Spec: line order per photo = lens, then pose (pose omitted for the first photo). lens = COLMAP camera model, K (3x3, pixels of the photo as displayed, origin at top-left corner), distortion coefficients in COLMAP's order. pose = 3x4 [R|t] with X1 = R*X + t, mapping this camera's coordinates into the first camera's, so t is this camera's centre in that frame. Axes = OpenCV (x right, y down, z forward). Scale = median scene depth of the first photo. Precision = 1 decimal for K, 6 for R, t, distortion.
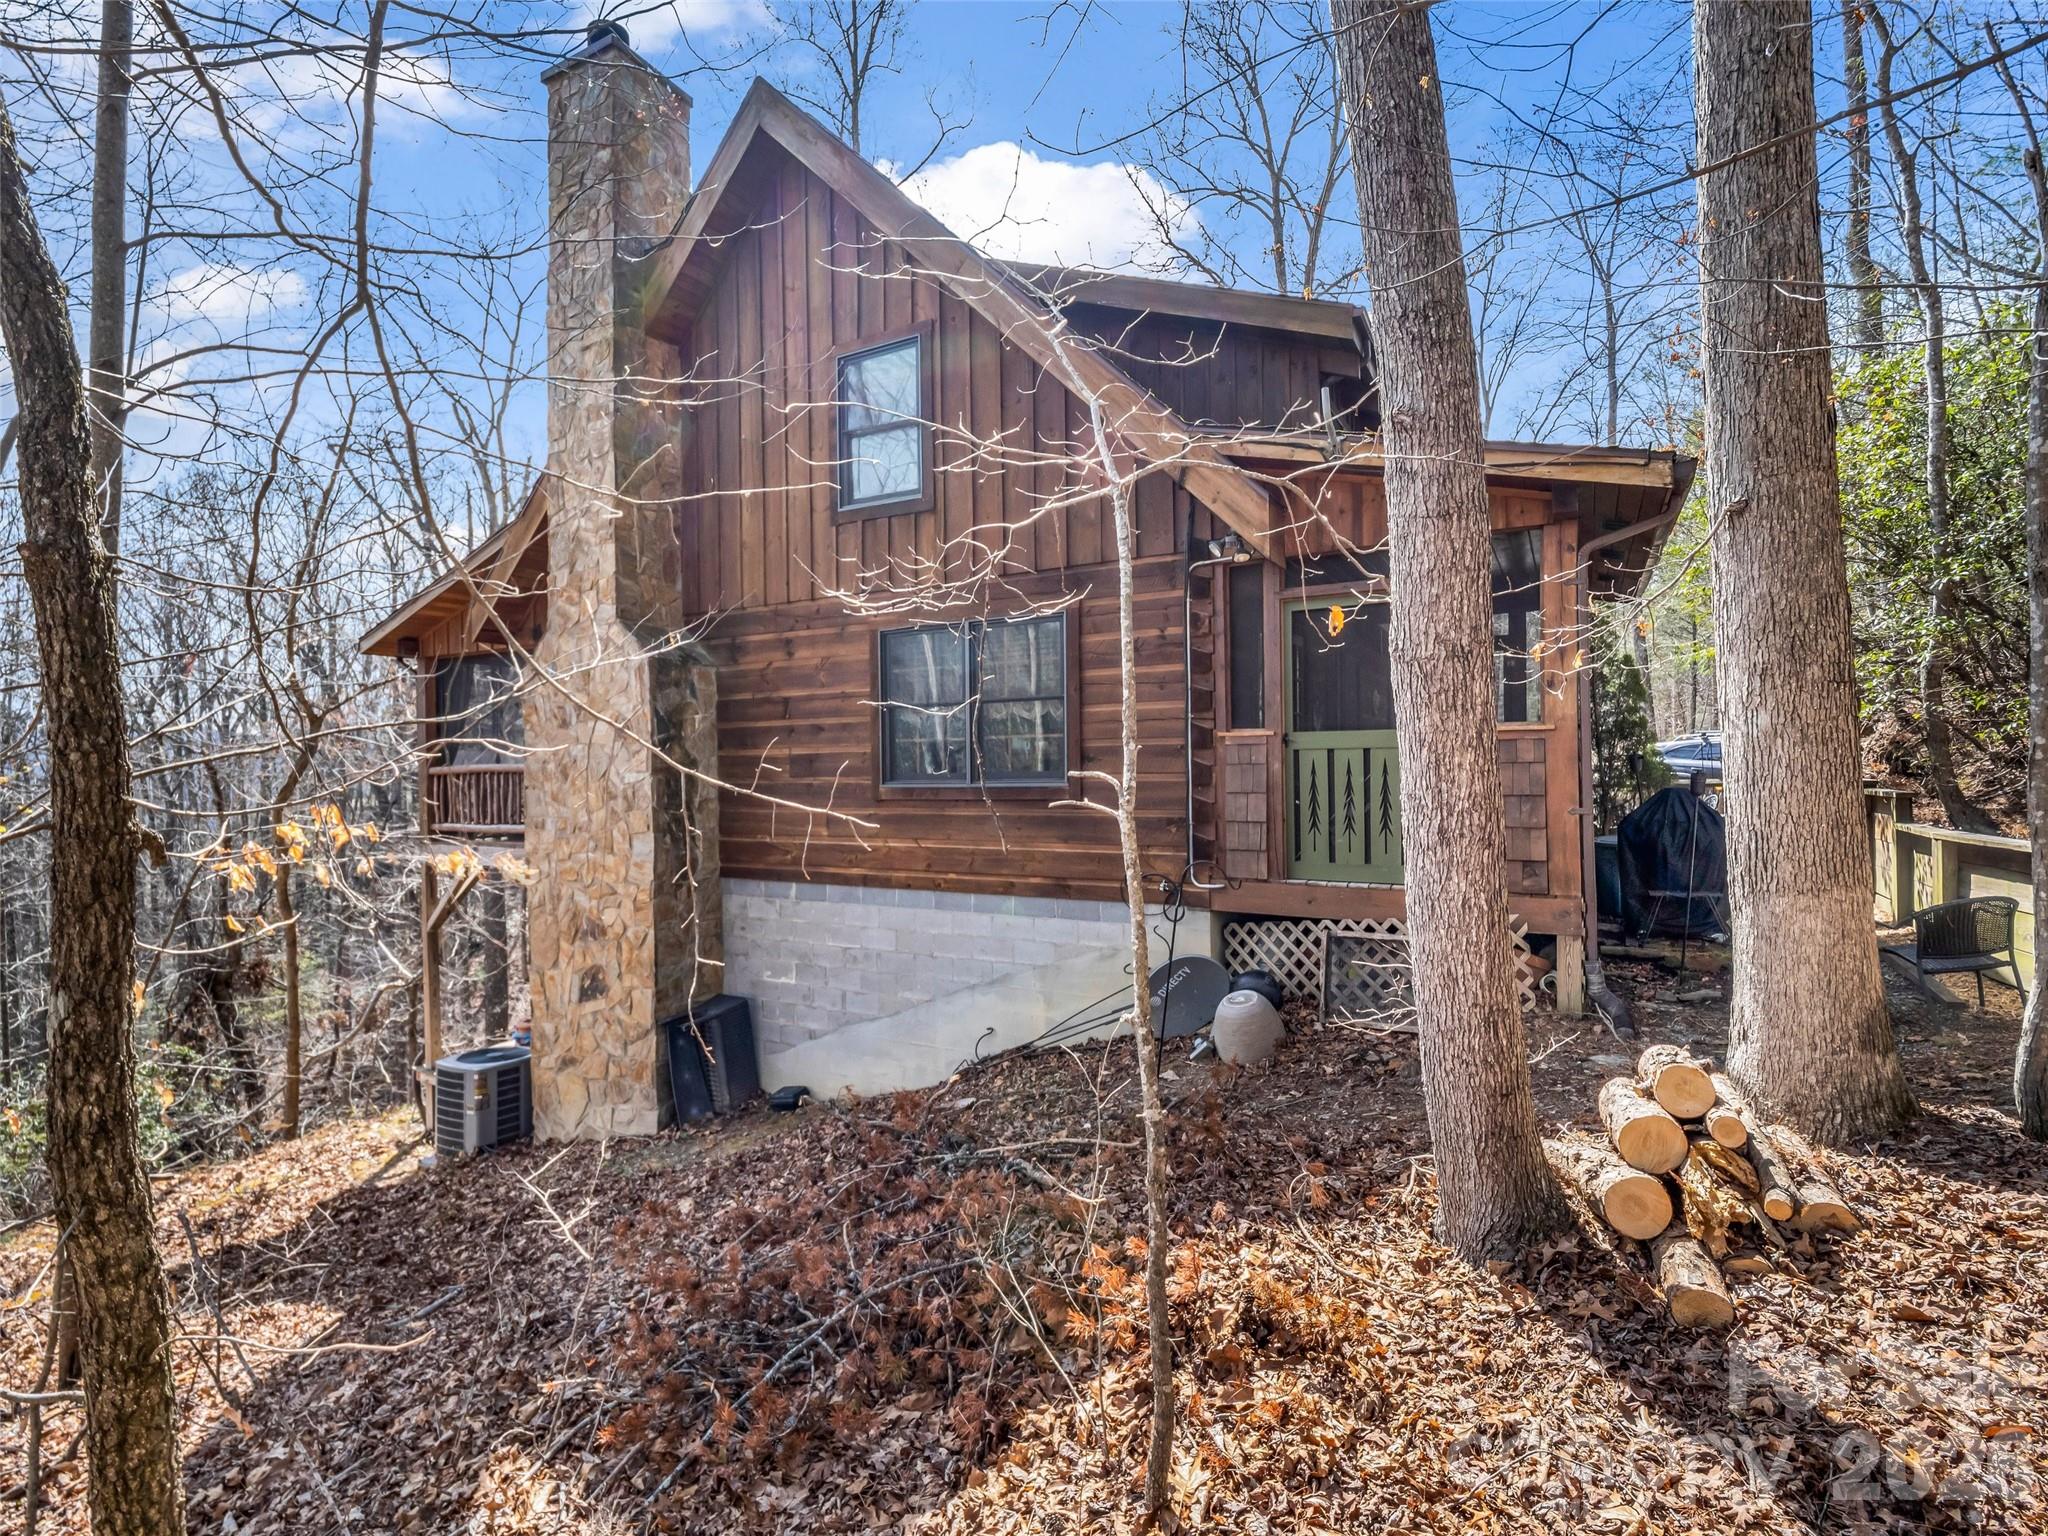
lens RADIAL K [[1031.9, 0, 979.6], [0, 1031.9, 757.2], [0, 0, 1]] dist [-0.015946, -0.001859]
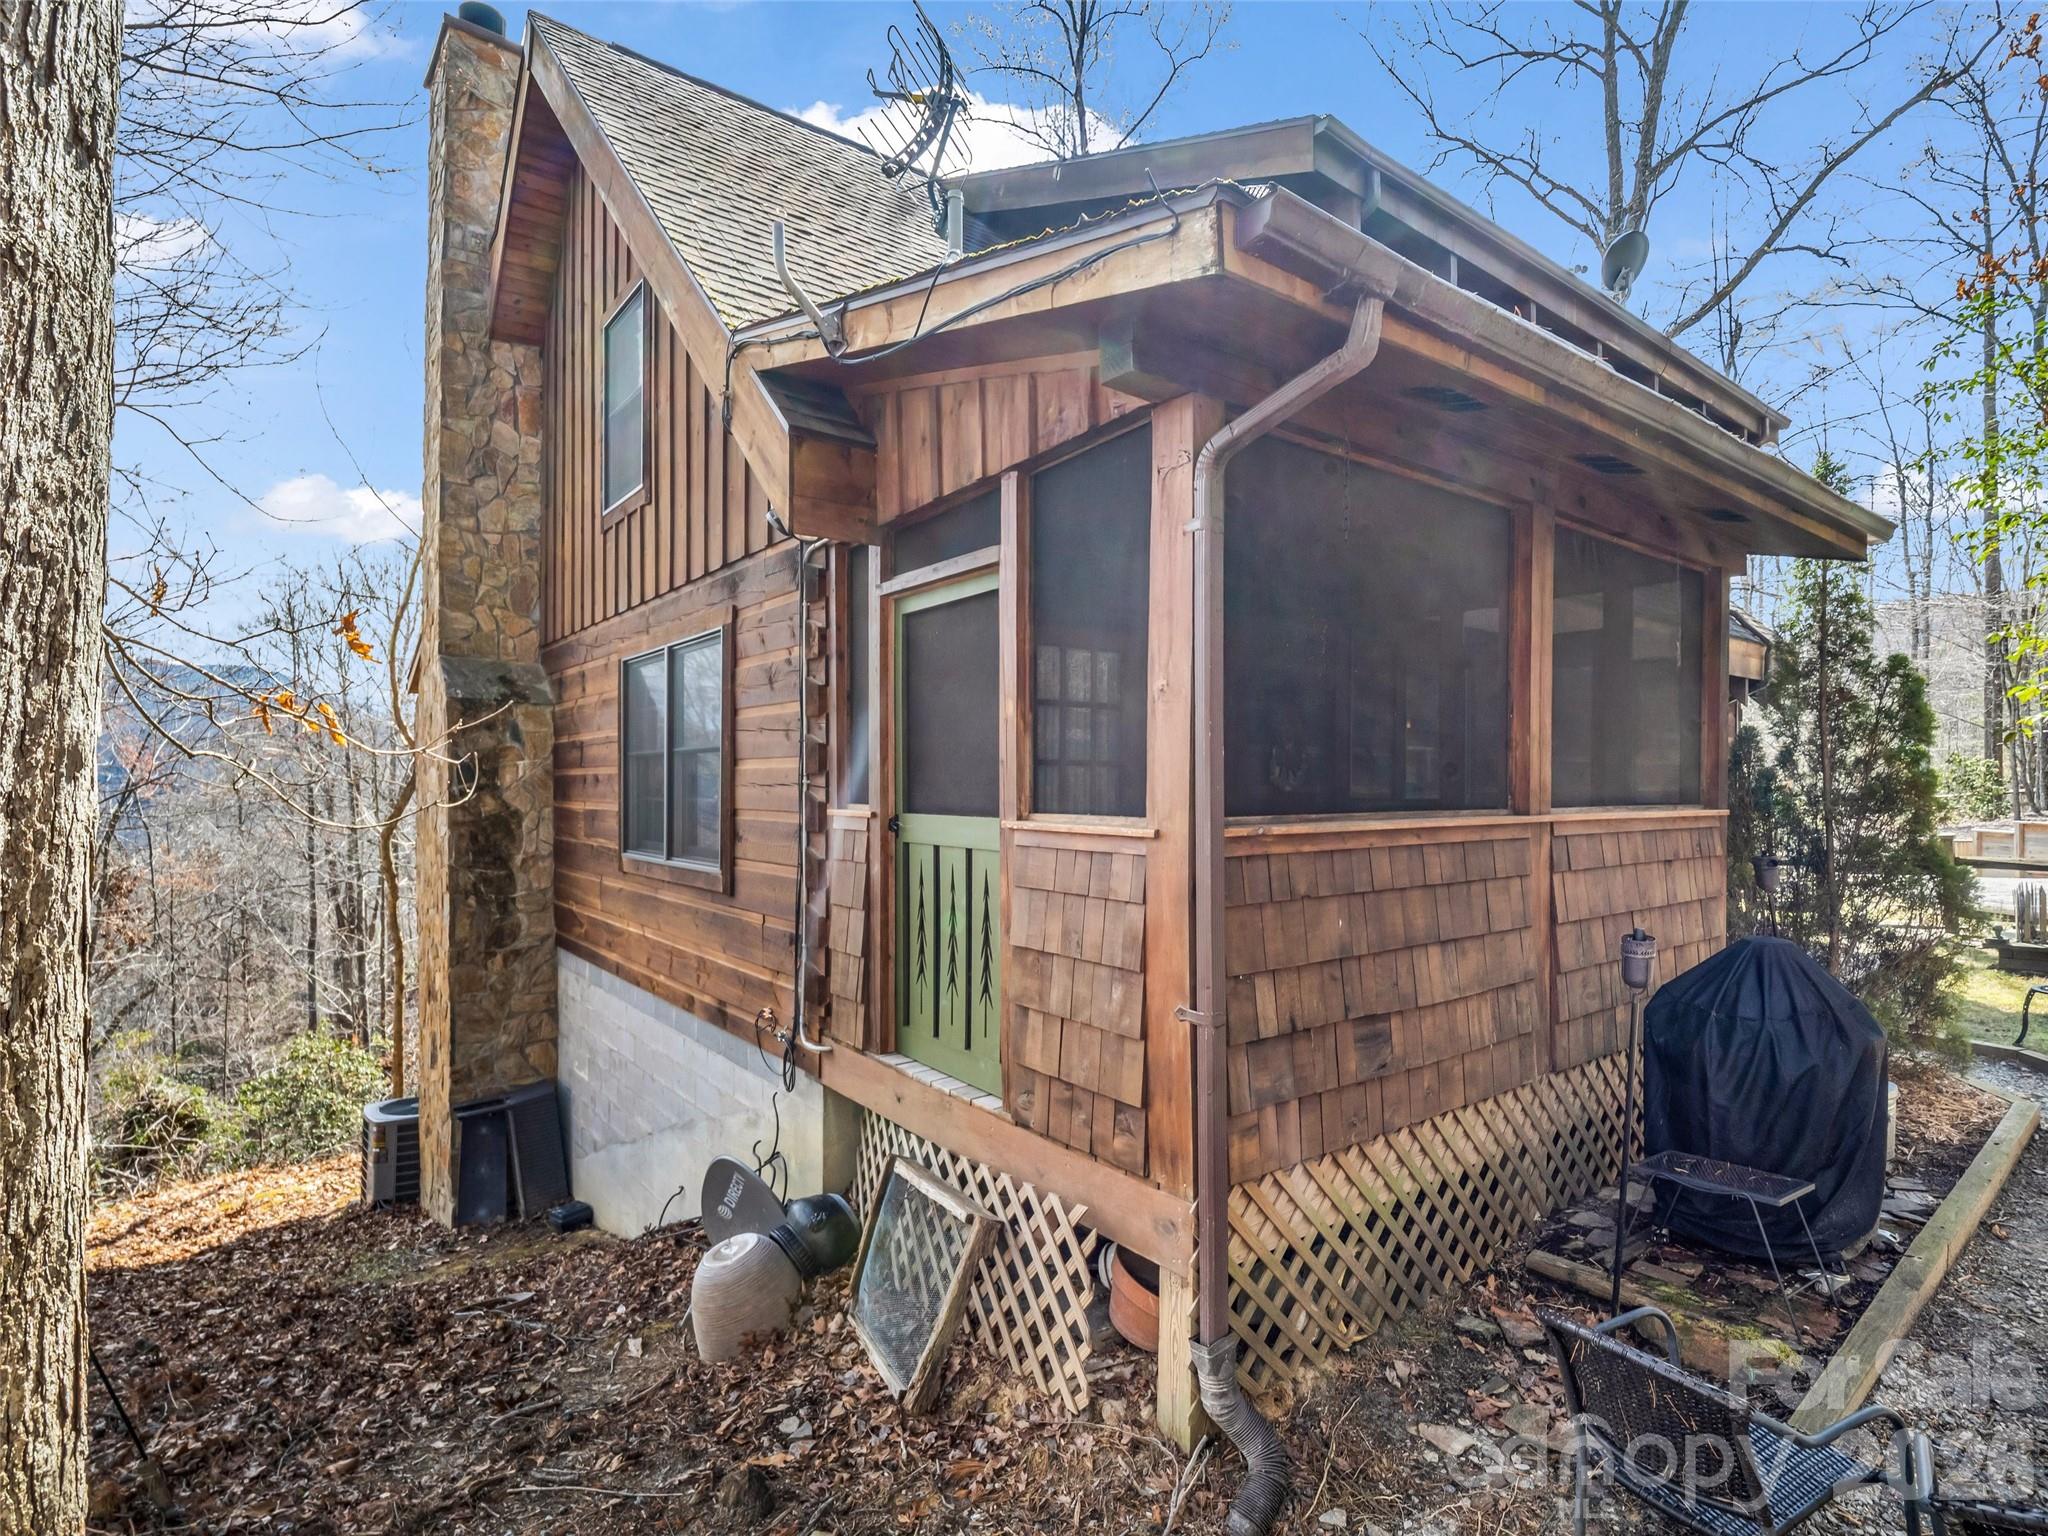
lens RADIAL K [[1031.9, 0, 1024.1], [0, 1031.9, 773.5], [0, 0, 1]] dist [-0.015946, -0.001859]
pose [[0.915880, 0.011900, -0.401276, 0.540272], [-0.010250, 0.999928, 0.006259, -0.046007], [0.401321, -0.001619, 0.915936, 0.414375]]
